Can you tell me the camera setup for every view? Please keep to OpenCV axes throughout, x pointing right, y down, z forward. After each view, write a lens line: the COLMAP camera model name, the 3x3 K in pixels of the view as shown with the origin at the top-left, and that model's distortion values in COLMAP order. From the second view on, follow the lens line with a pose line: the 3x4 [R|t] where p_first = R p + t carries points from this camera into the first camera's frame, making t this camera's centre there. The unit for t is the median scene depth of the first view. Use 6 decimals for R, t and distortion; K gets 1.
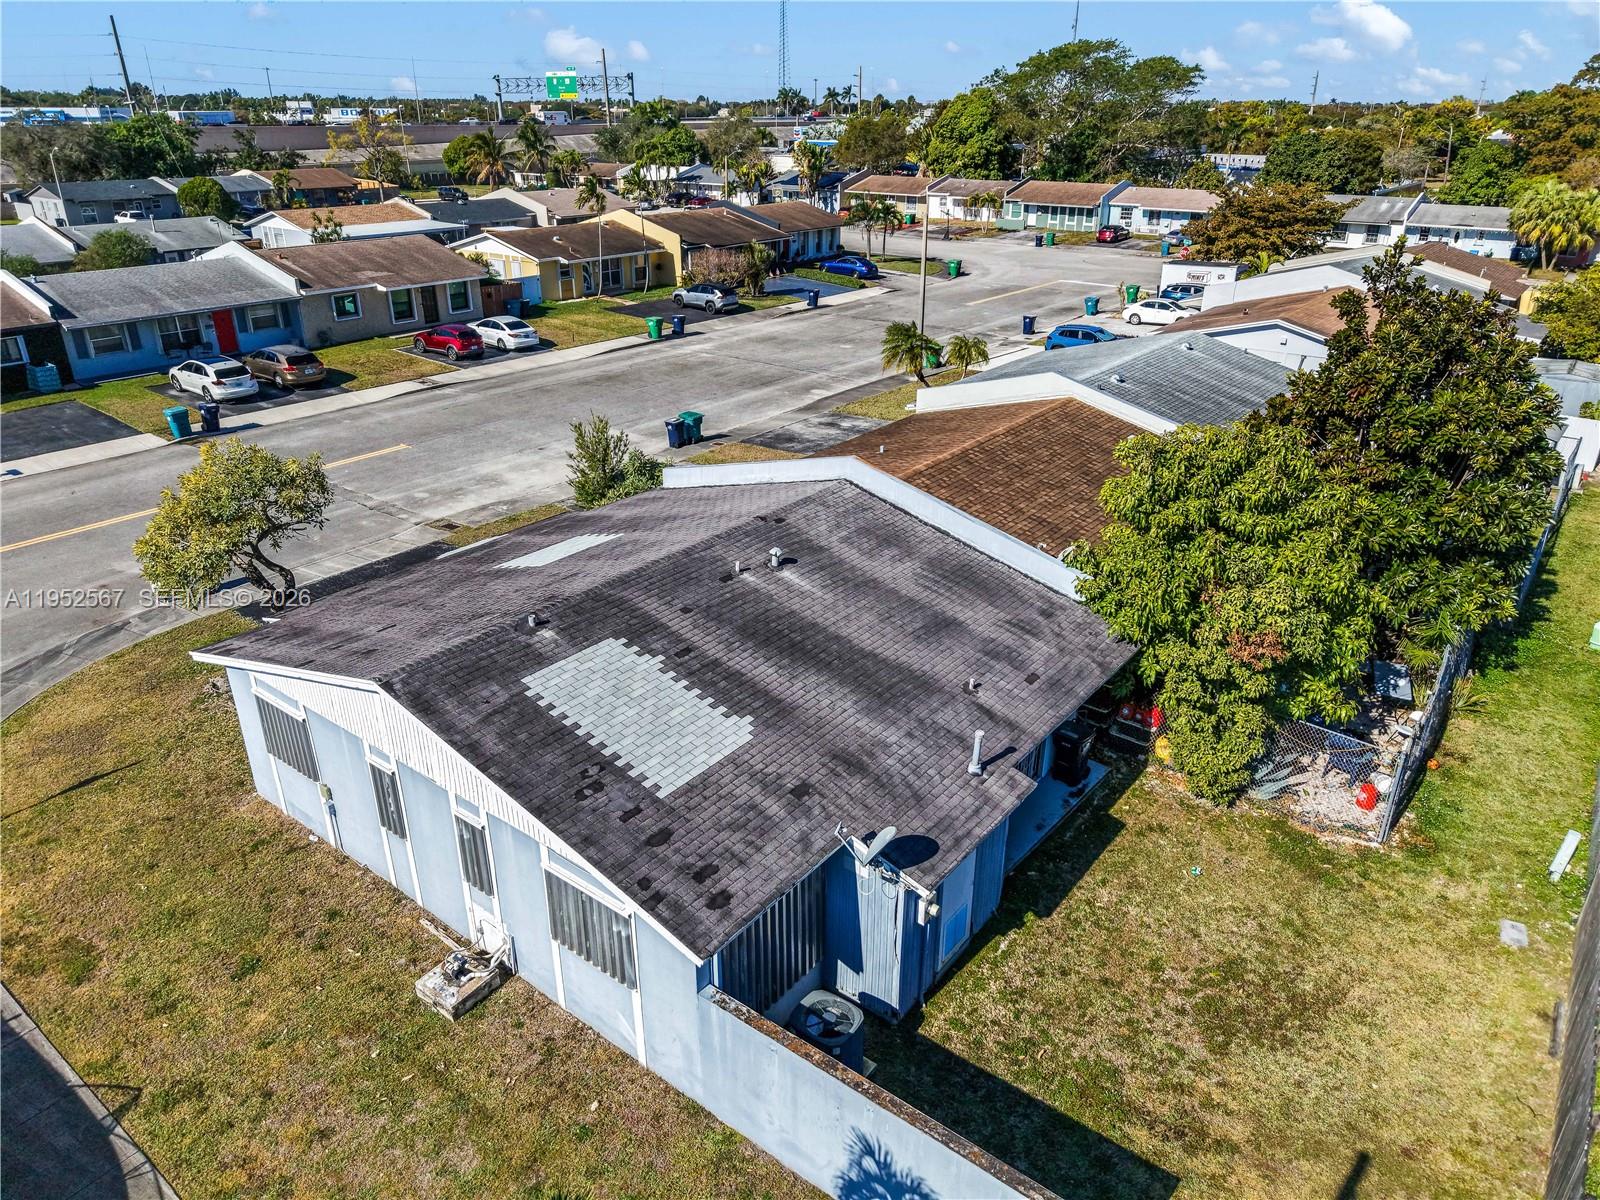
lens RADIAL K [[1065.6, 0, 803.4], [0, 1065.6, 604.7], [0, 0, 1]] dist [0.052233, -0.057854]
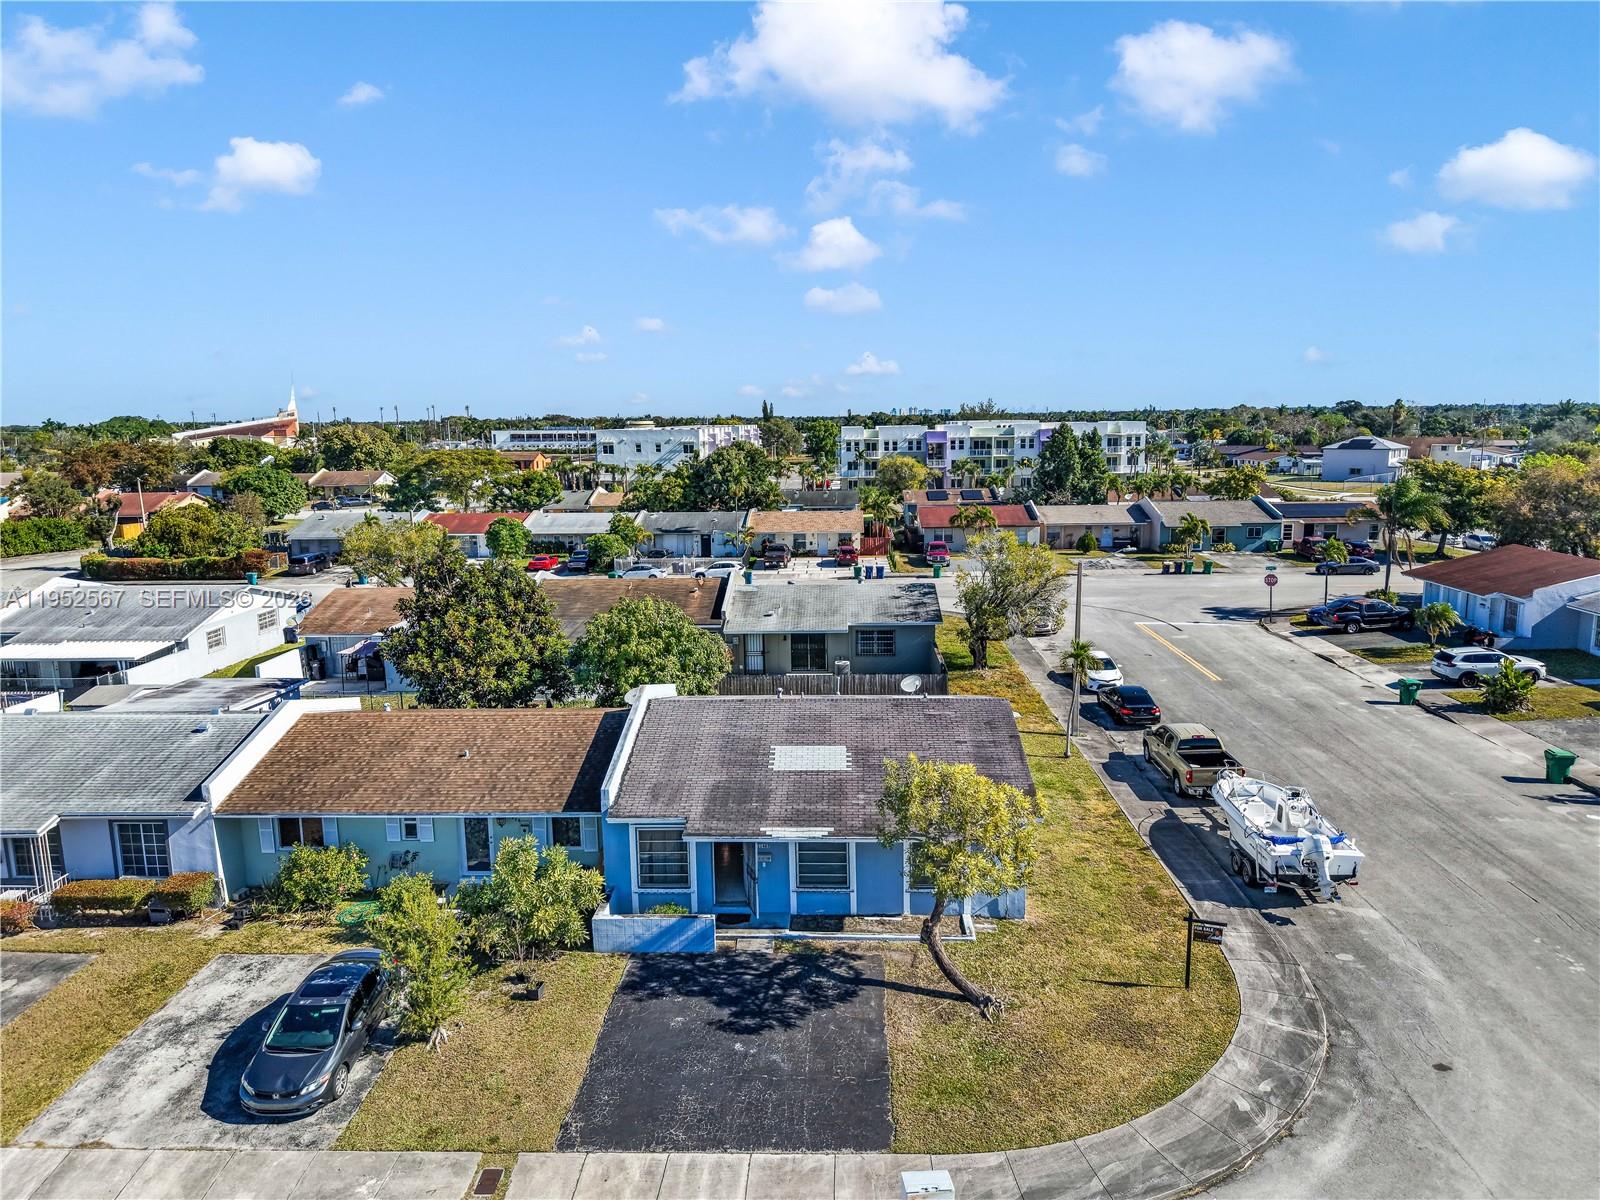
lens RADIAL K [[1065.6, 0, 803.4], [0, 1065.6, 604.7], [0, 0, 1]] dist [0.052233, -0.057854]
pose [[-0.580709, -0.140849, 0.801835, -1.783043], [0.348518, 0.847095, 0.401205, -1.069326], [-0.735739, 0.512437, -0.442827, 2.049440]]
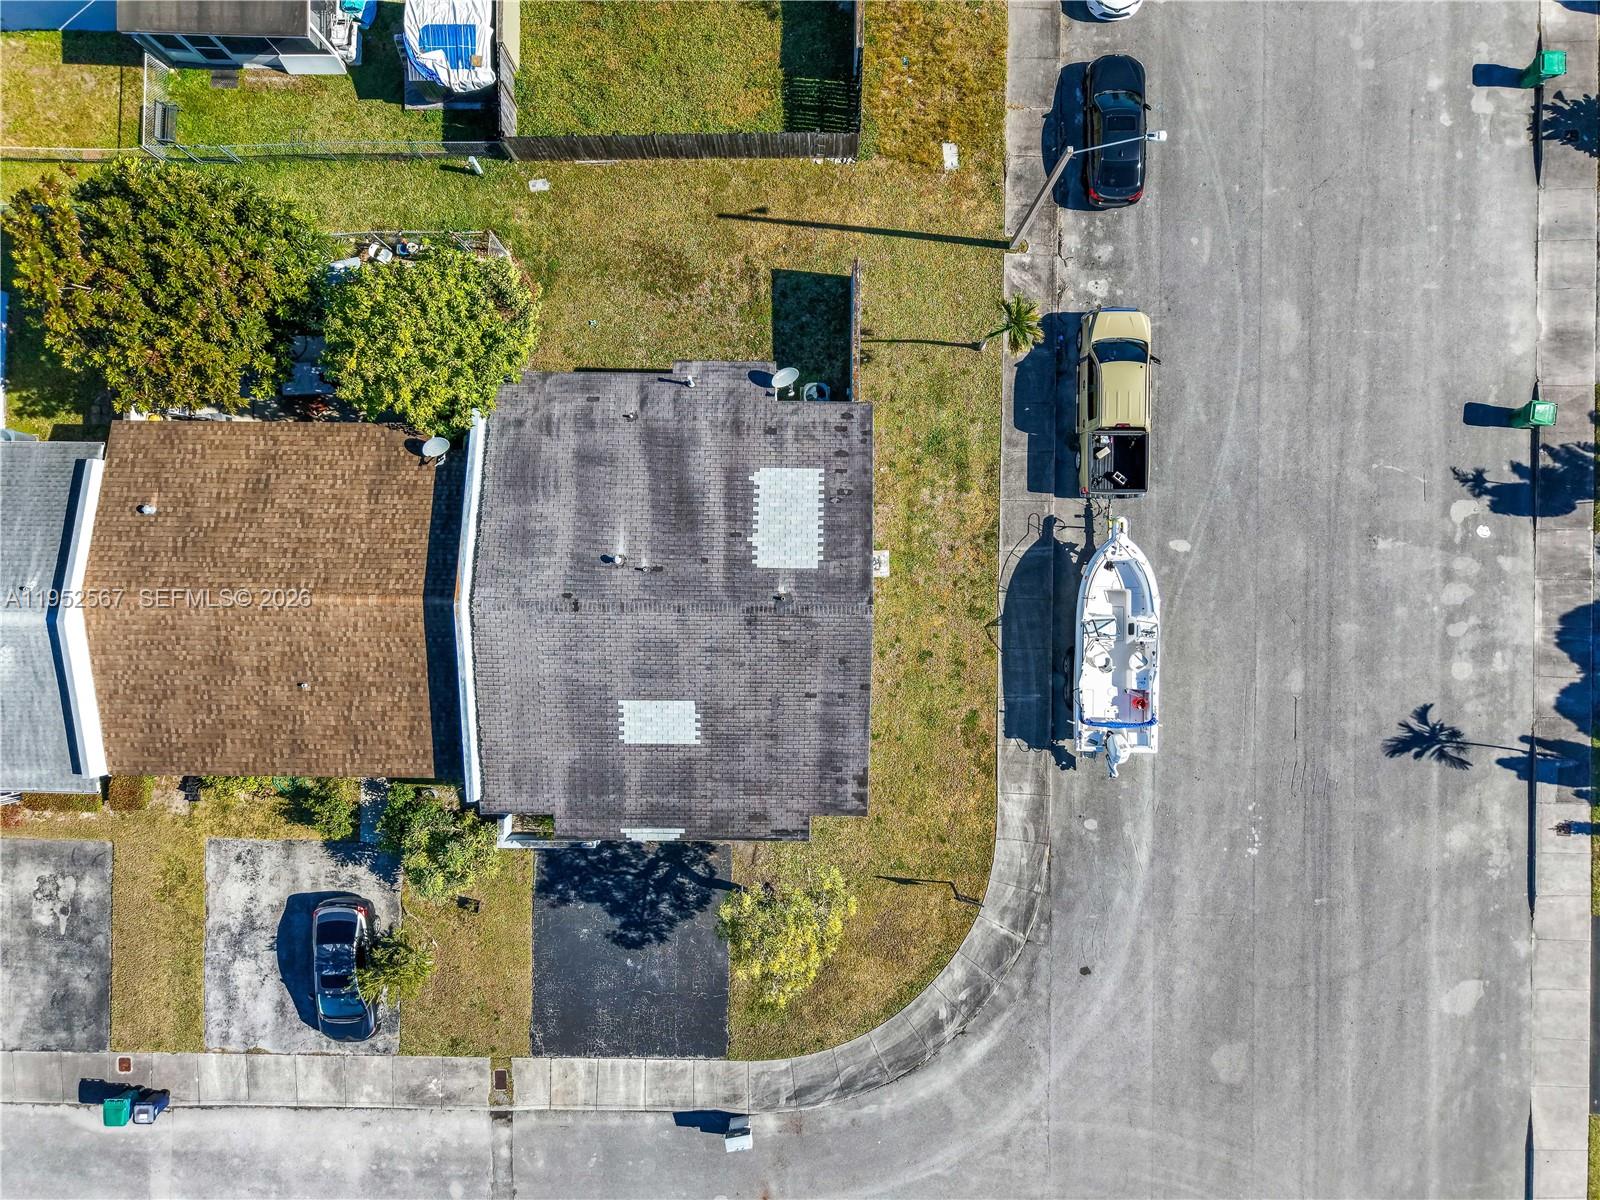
lens RADIAL K [[1062.6, 0, 793.4], [0, 1062.6, 605.0], [0, 0, 1]] dist [0.030941, -0.029947]
pose [[-0.601248, -0.799042, -0.005823, -0.268993], [0.334377, -0.258211, 0.906377, -1.666338], [-0.725736, 0.543010, 0.422430, 0.241978]]
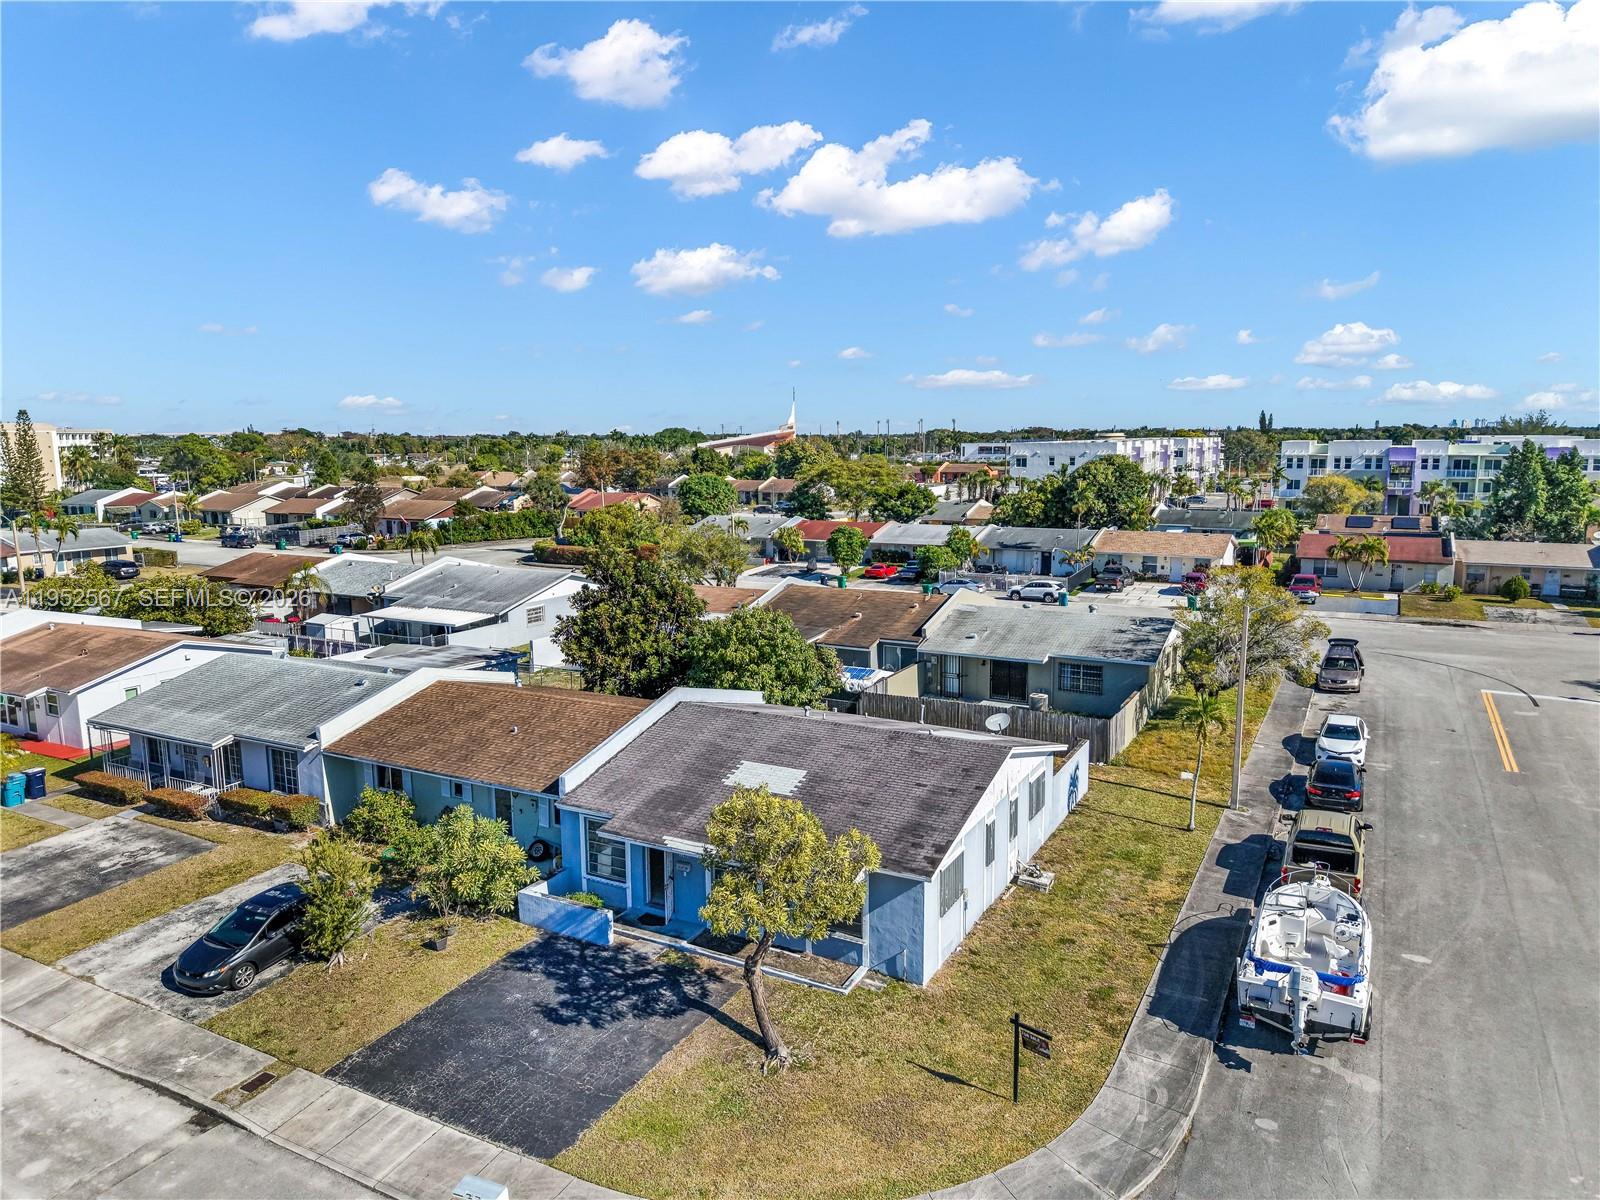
lens RADIAL K [[1065.6, 0, 803.4], [0, 1065.6, 604.7], [0, 0, 1]] dist [0.052233, -0.057854]
pose [[-0.162685, -0.162032, 0.973283, -2.098752], [0.417435, 0.882492, 0.216692, -0.720109], [-0.894026, 0.441535, -0.075931, 1.287426]]
